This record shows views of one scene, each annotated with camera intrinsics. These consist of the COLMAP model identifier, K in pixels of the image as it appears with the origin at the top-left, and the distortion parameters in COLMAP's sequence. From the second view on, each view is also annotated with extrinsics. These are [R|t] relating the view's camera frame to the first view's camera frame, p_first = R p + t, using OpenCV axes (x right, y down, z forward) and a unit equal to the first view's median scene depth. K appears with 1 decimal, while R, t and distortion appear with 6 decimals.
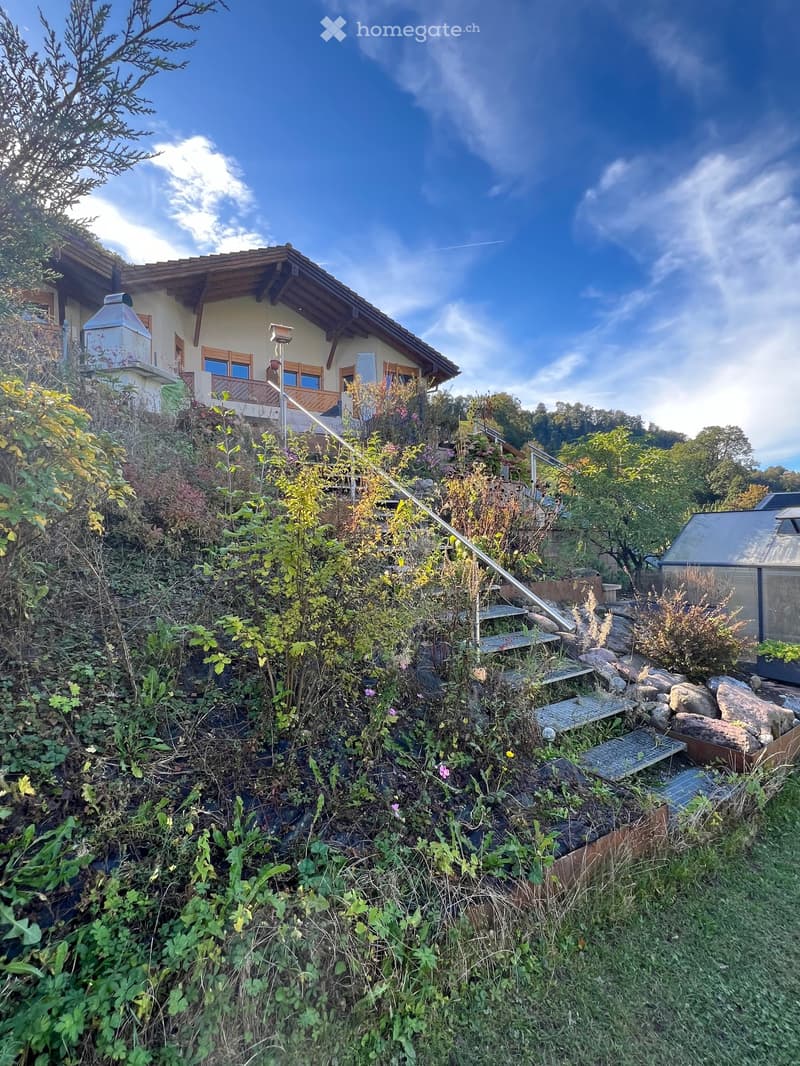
lens RADIAL K [[476.3, 0, 397.7], [0, 476.3, 535.0], [0, 0, 1]] dist [-0.001593, 0.000713]
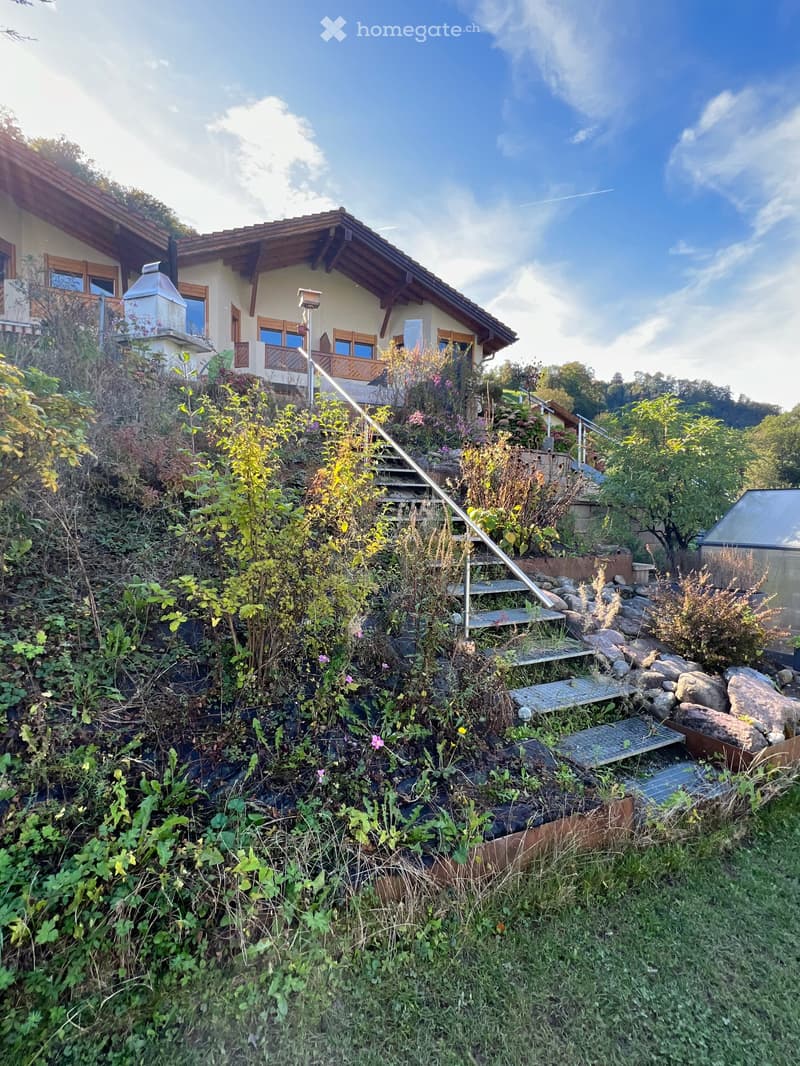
lens RADIAL K [[474.2, 0, 402.0], [0, 474.2, 538.8], [0, 0, 1]] dist [0.000004, -0.000385]
pose [[0.992414, 0.033048, -0.118412, 0.215820], [-0.025406, 0.997531, 0.065478, 0.013023], [0.120284, -0.061973, 0.990803, 0.058017]]
